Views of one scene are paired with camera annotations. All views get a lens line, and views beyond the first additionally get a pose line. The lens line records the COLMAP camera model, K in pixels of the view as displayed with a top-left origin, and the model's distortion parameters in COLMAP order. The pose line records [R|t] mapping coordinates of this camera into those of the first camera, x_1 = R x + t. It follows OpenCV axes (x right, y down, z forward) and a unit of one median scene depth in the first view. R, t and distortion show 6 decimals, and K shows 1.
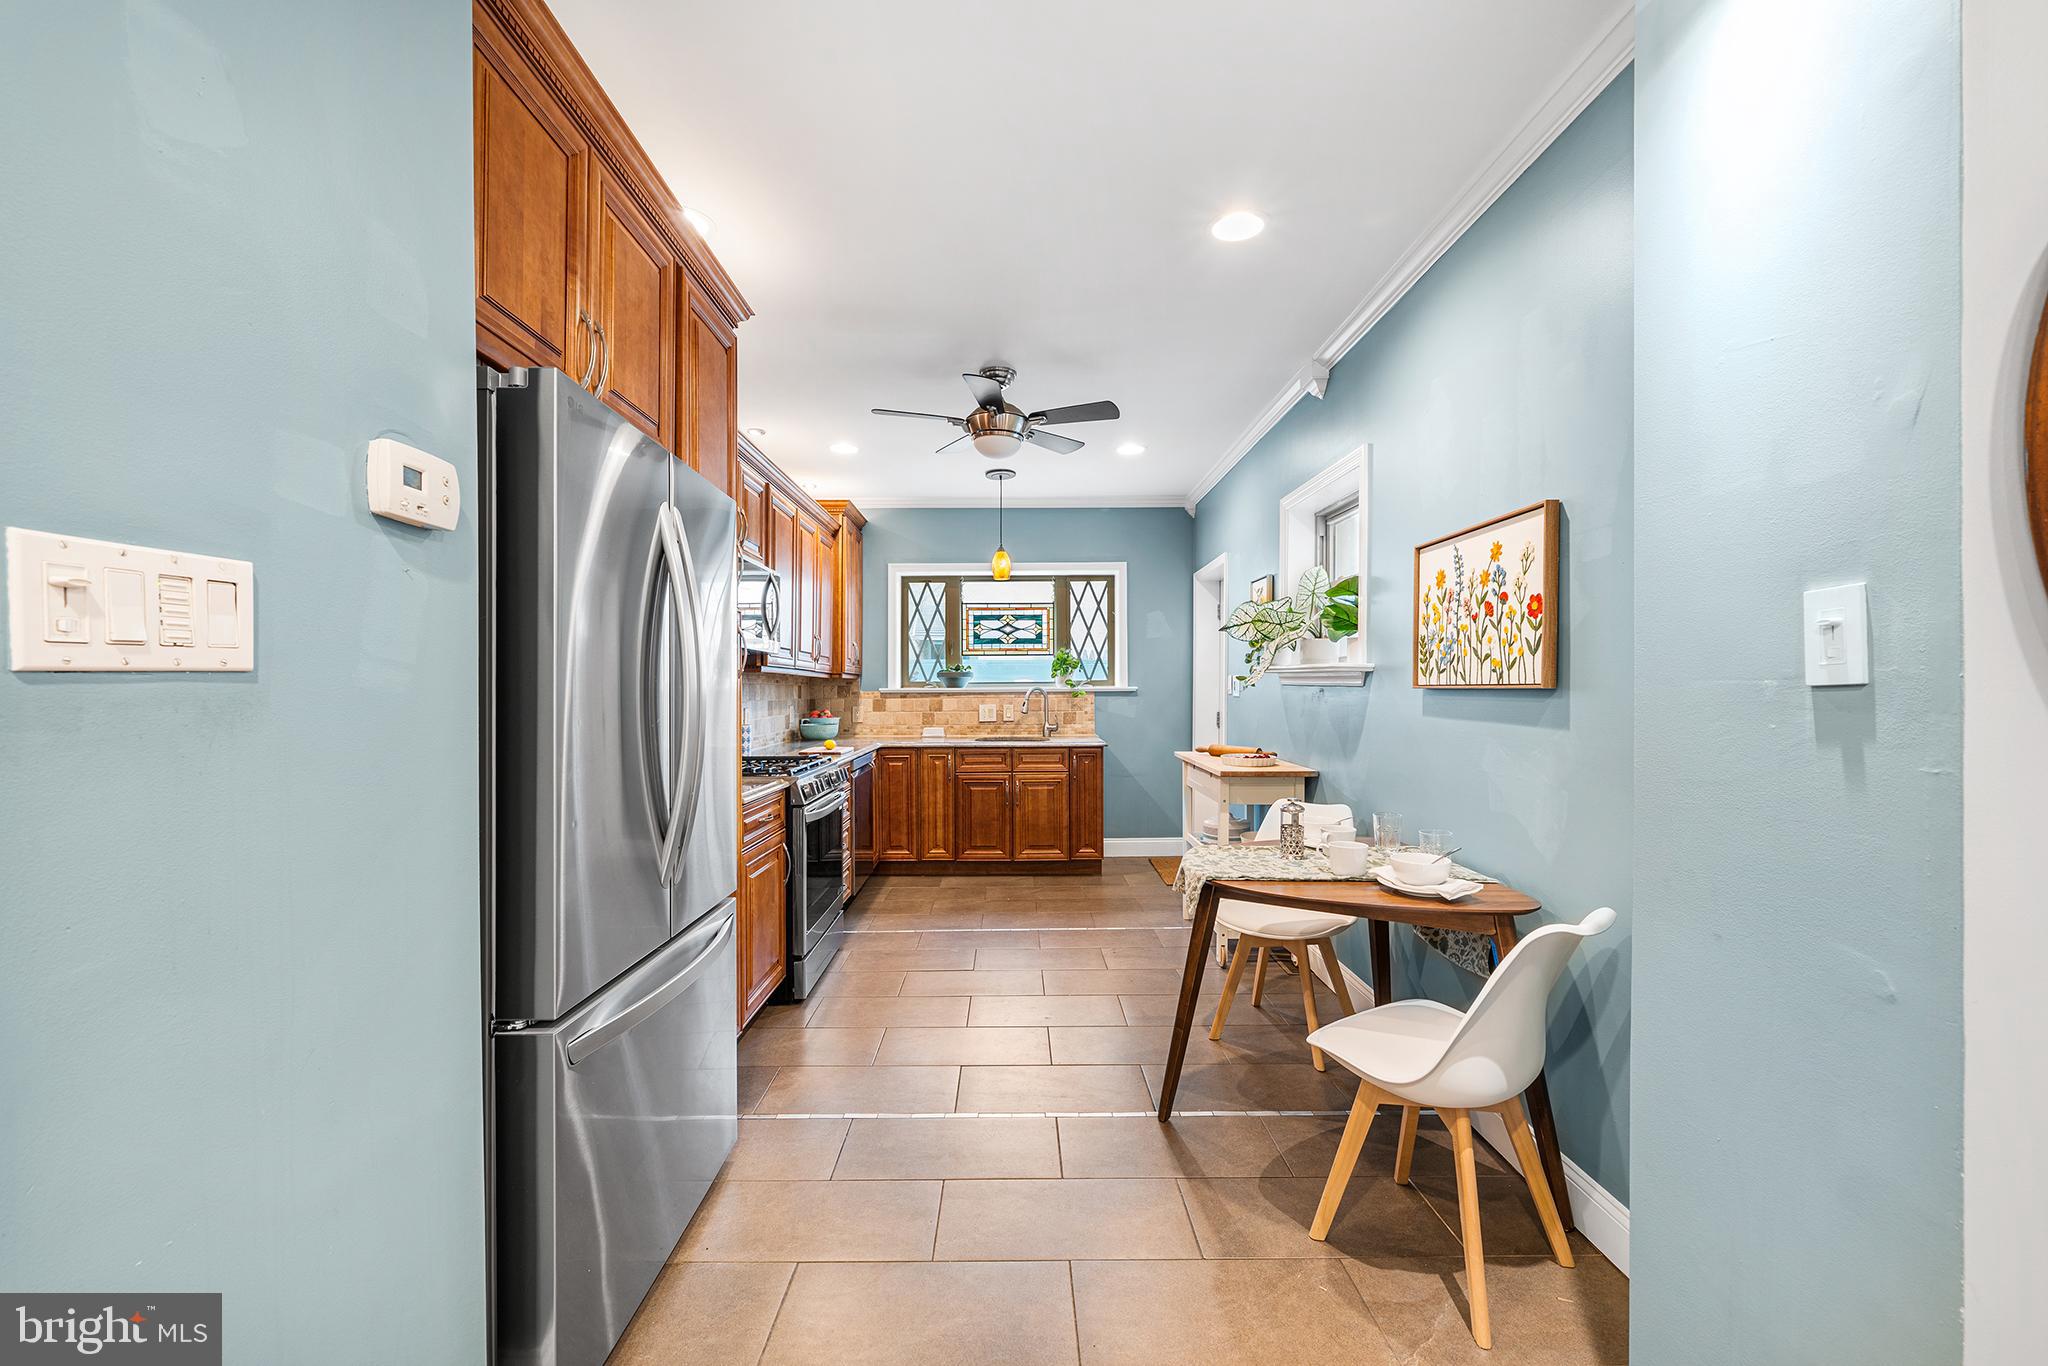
lens RADIAL K [[819.9, 0, 1023.1], [0, 819.9, 693.4], [0, 0, 1]] dist [-0.000432, 0.000011]
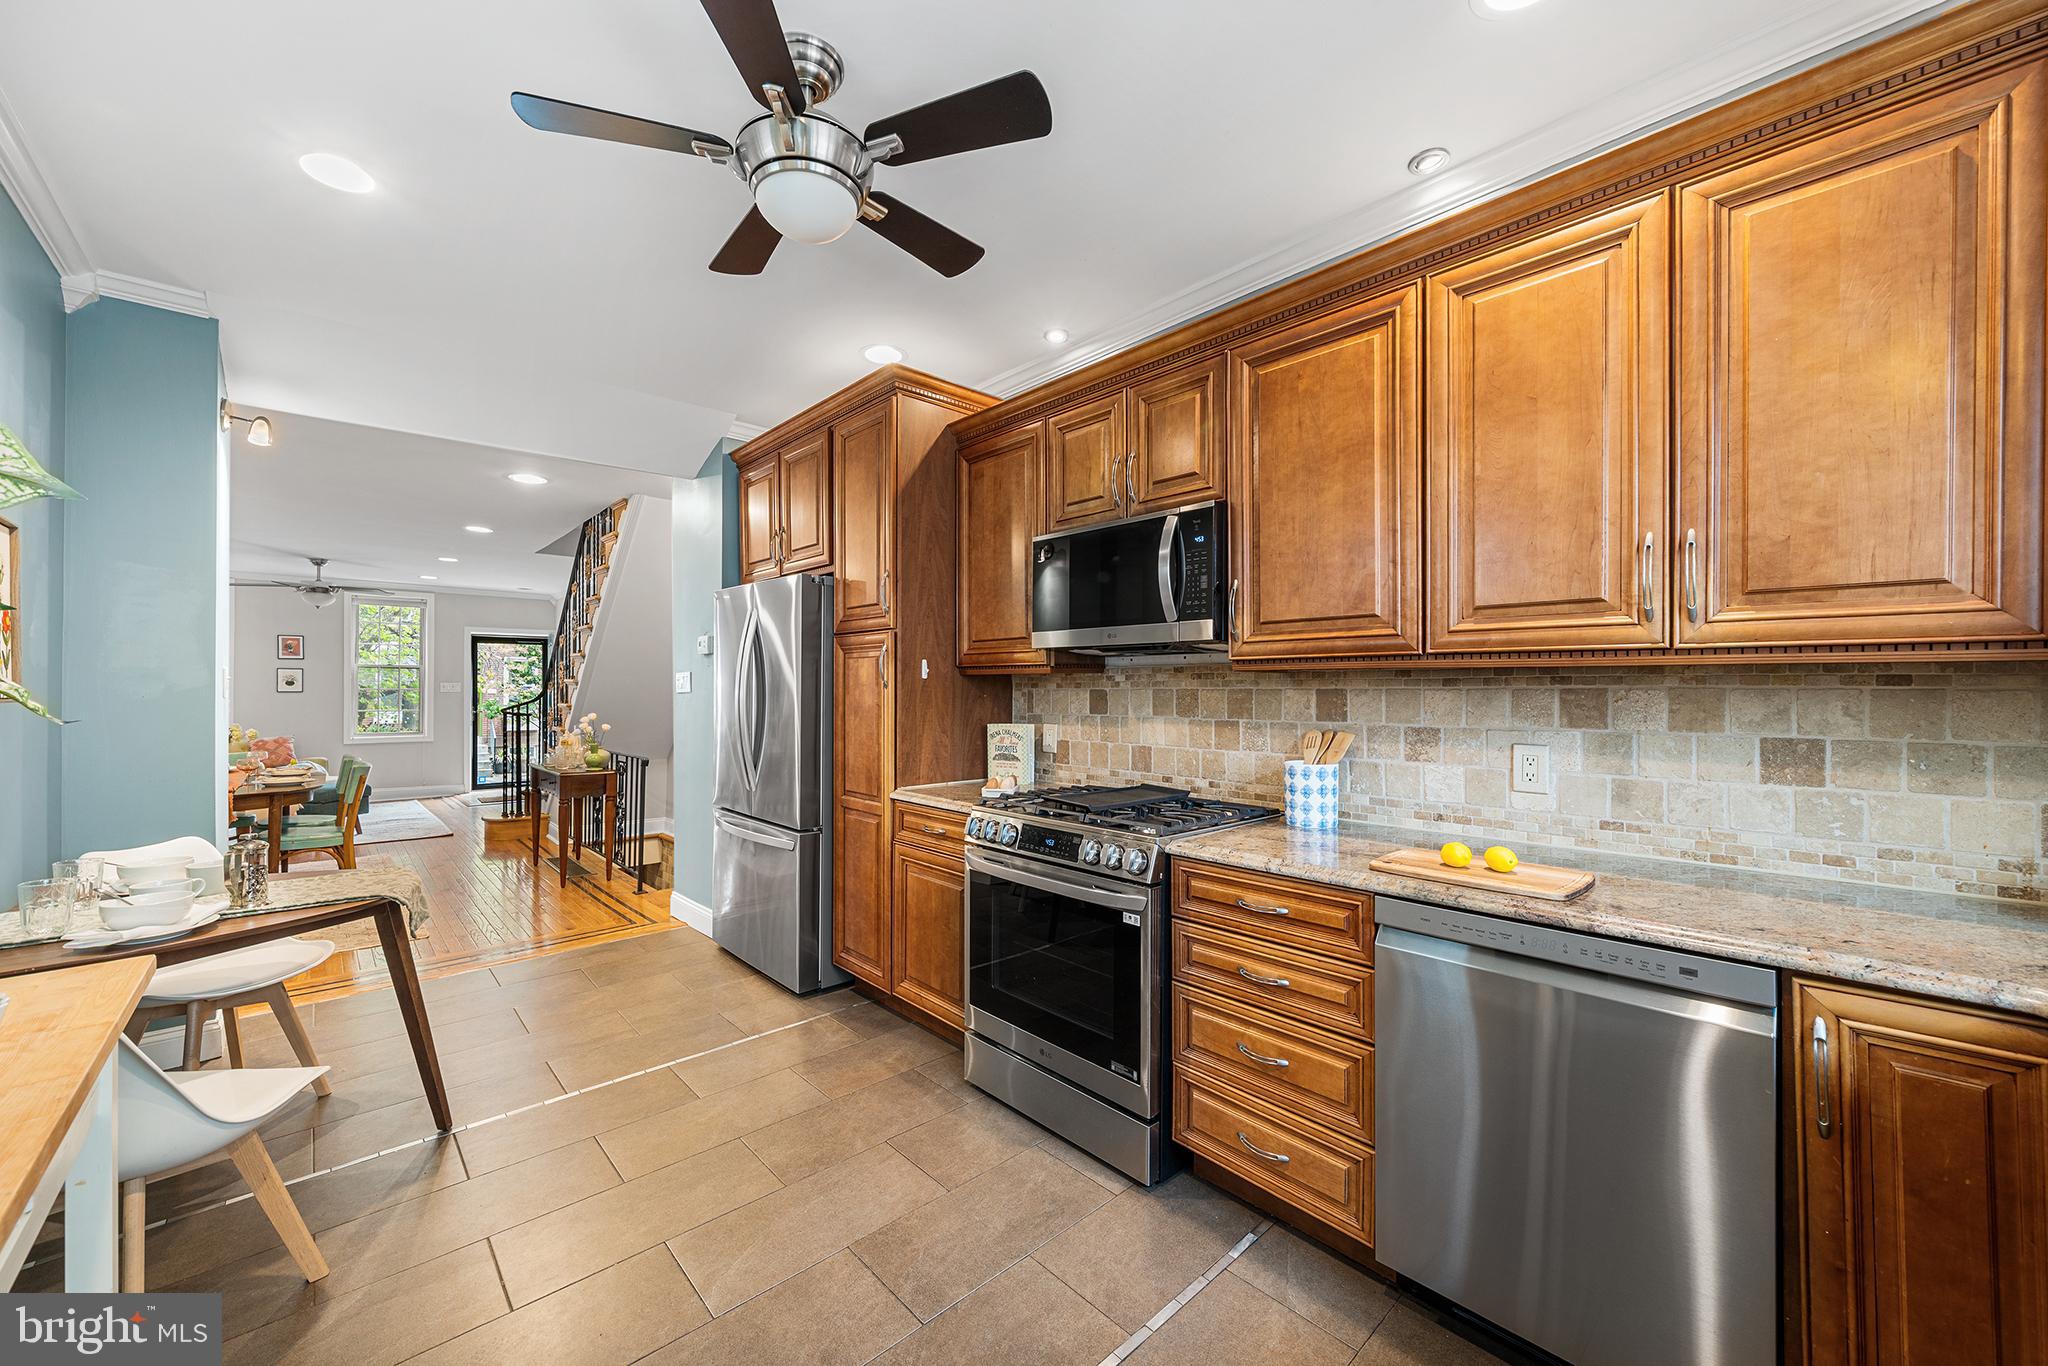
lens RADIAL K [[773.2, 0, 1024.0], [0, 773.2, 683.0], [0, 0, 1]] dist [-0.002170, -0.000171]
pose [[-0.743138, -0.004550, -0.669123, 0.122040], [-0.002369, 0.999989, -0.004168, -0.010730], [0.669134, -0.001512, -0.743140, 0.953581]]
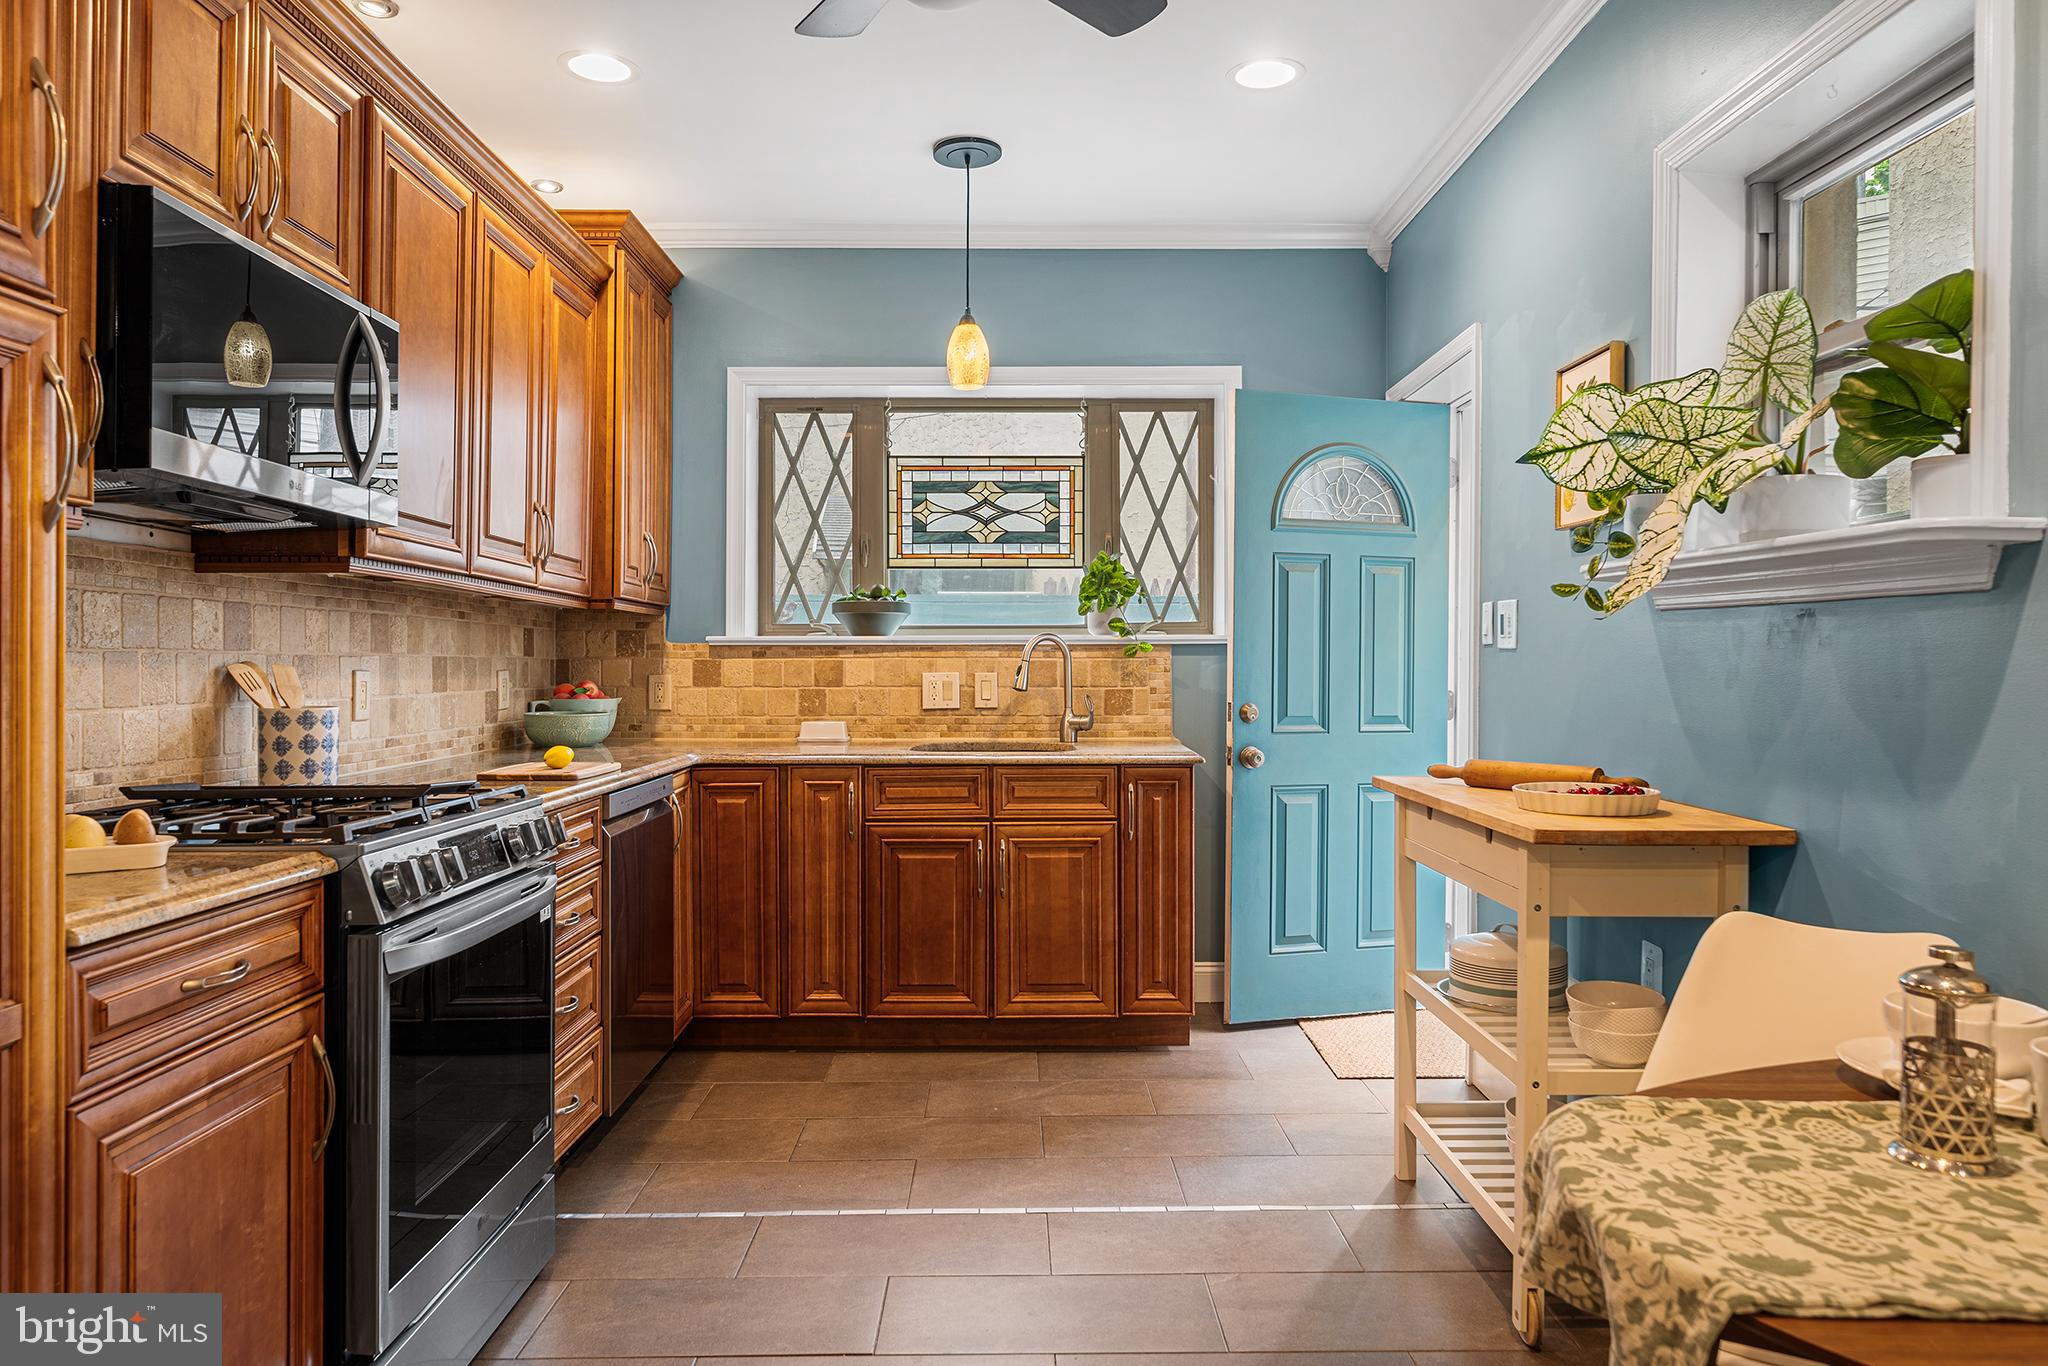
lens RADIAL K [[1387.3, 0, 1028.1], [0, 1387.3, 669.2], [0, 0, 1]] dist [0.002077, 0.001033]
pose [[0.999995, 0.003117, 0.000534, 0.006097], [-0.003115, 0.999988, -0.003872, 0.016192], [-0.000546, 0.003870, 0.999992, 0.238167]]
